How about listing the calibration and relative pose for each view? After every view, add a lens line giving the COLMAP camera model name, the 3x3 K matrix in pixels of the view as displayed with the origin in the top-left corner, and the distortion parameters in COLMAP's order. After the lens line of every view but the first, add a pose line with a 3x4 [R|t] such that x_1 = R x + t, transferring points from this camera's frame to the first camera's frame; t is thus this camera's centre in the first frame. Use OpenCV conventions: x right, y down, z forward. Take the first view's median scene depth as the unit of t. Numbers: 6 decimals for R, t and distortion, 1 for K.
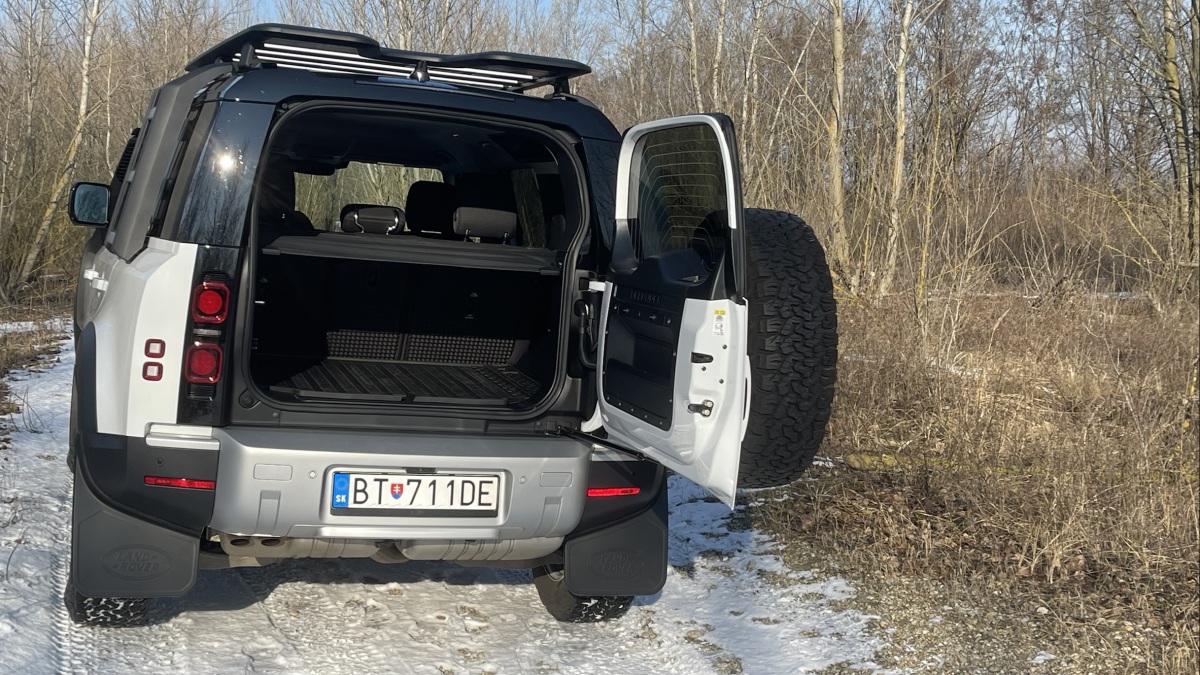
lens RADIAL K [[1548.1, 0, 600.0], [0, 1548.1, 337.5], [0, 0, 1]] dist [0.088488, -0.219461]
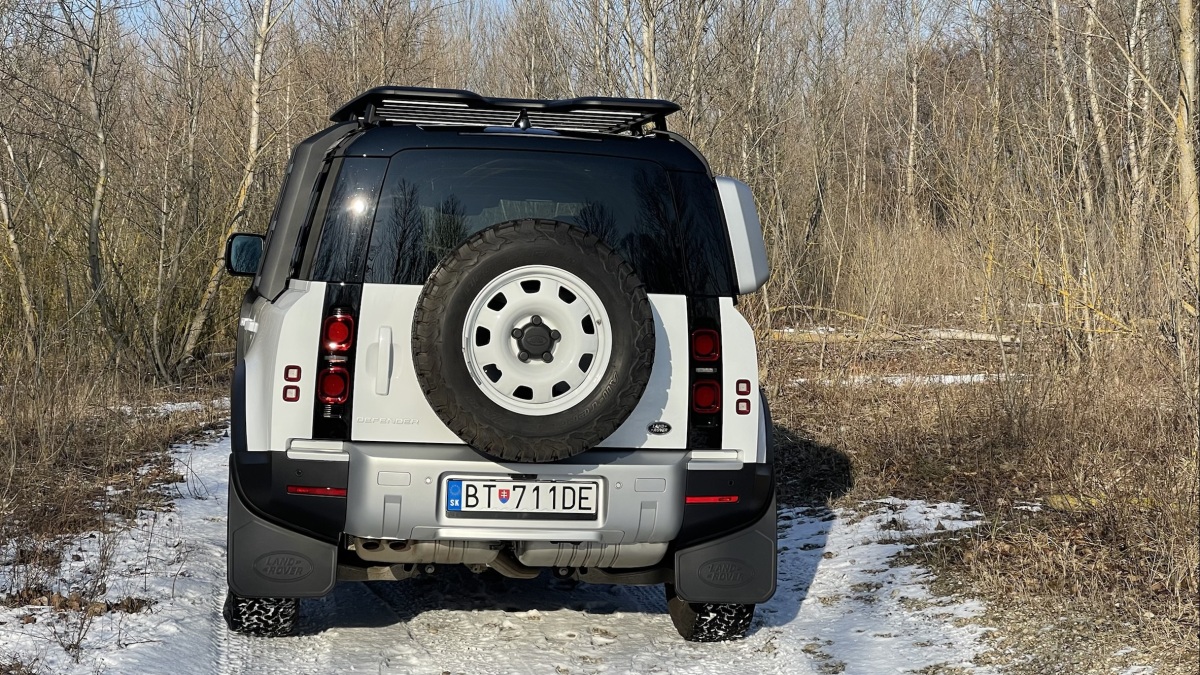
lens RADIAL K [[2215.8, 0, 600.0], [0, 2215.8, 337.5], [0, 0, 1]] dist [0.202160, 0.236994]
pose [[0.984773, -0.033461, -0.170593, 0.195780], [0.026239, 0.998669, -0.044413, 0.052872], [0.171852, 0.039260, 0.984340, -0.519113]]
